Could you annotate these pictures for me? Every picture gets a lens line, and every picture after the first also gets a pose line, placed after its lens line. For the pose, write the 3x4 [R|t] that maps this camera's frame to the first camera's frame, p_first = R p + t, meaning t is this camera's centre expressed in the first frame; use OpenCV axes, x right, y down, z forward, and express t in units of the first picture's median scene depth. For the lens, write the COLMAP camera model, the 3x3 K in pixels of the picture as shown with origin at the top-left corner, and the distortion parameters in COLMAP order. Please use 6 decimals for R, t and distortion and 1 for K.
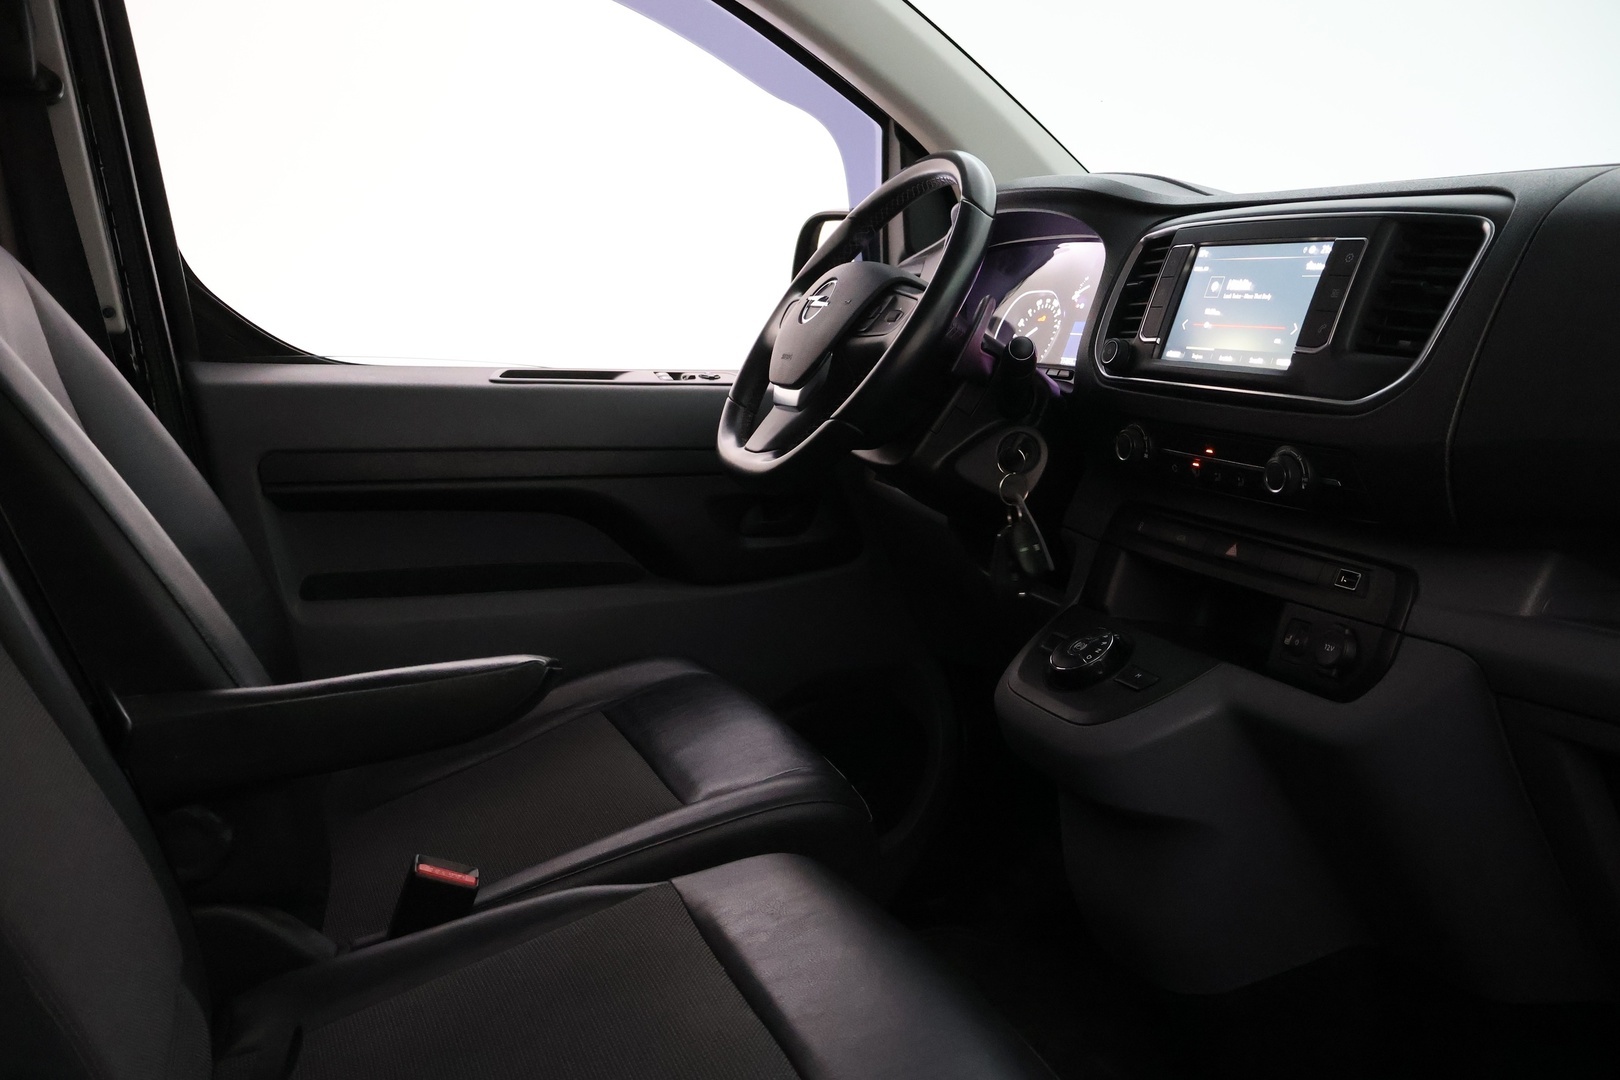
lens RADIAL K [[1386.0, 0, 812.7], [0, 1386.0, 536.1], [0, 0, 1]] dist [-0.002492, -0.004784]
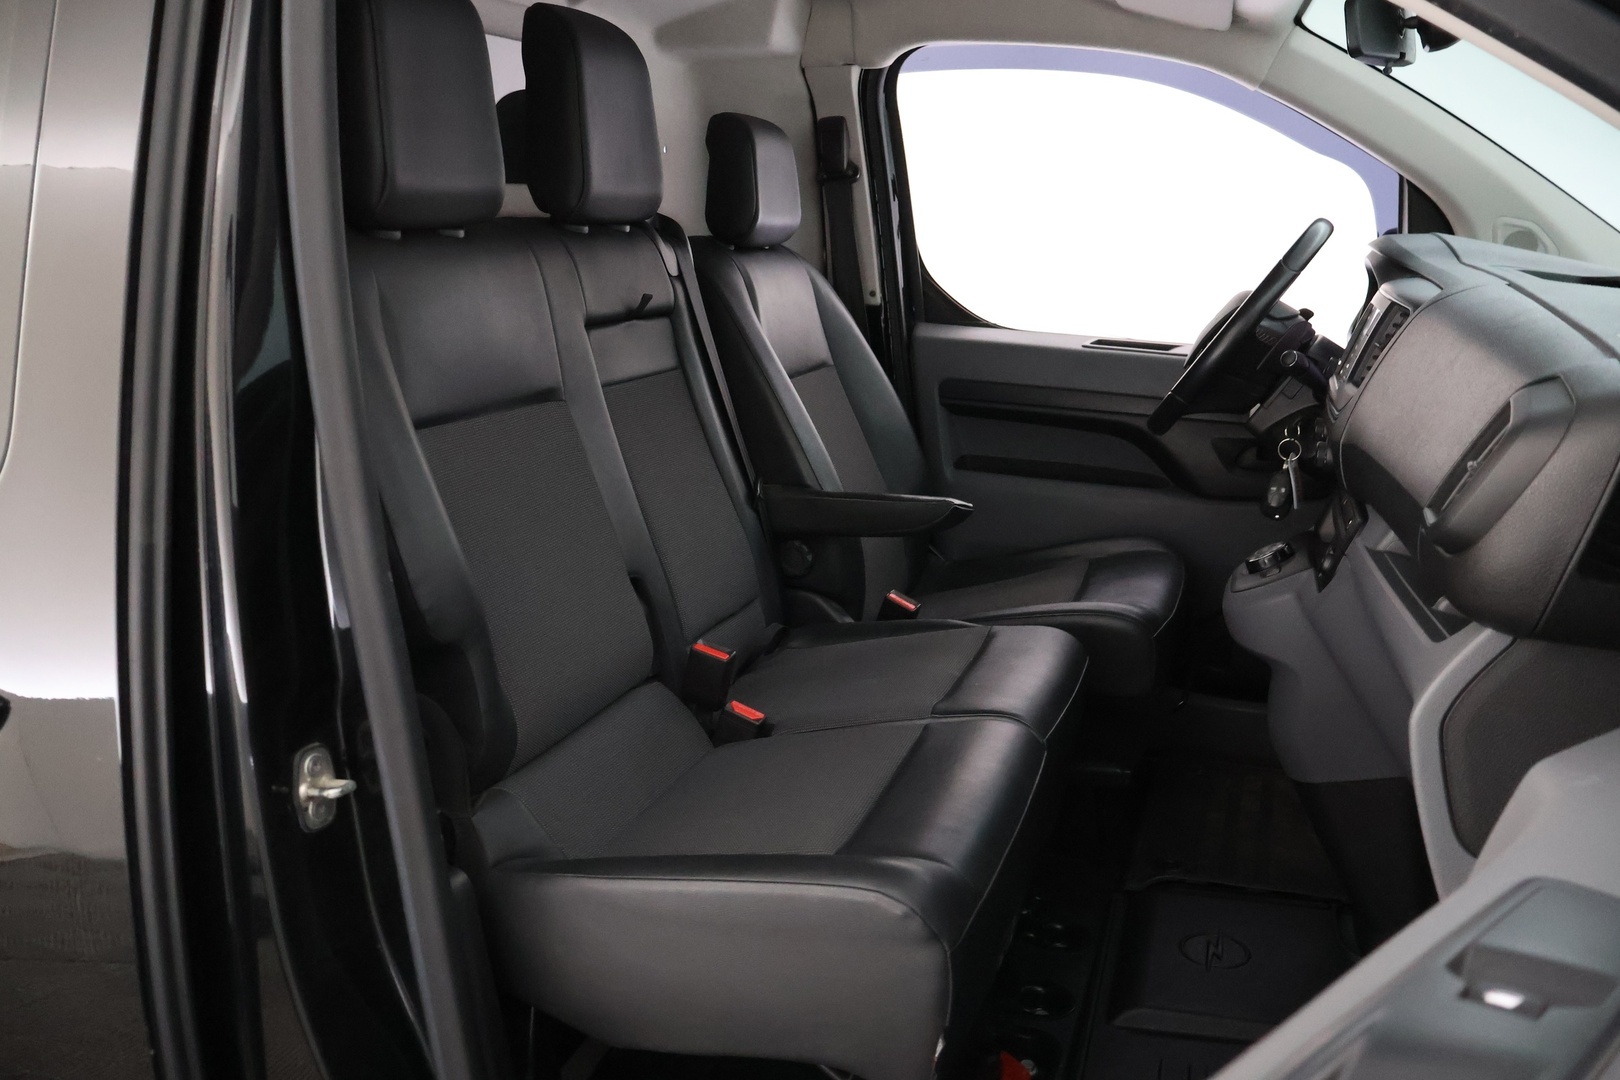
lens RADIAL K [[1386.0, 0, 809.0], [0, 1386.0, 539.8], [0, 0, 1]] dist [-0.002492, -0.004784]
pose [[0.744782, 0.166968, -0.646081, 0.655766], [-0.129592, 0.985948, 0.105412, -0.024815], [0.654603, 0.005218, 0.755954, -0.423272]]
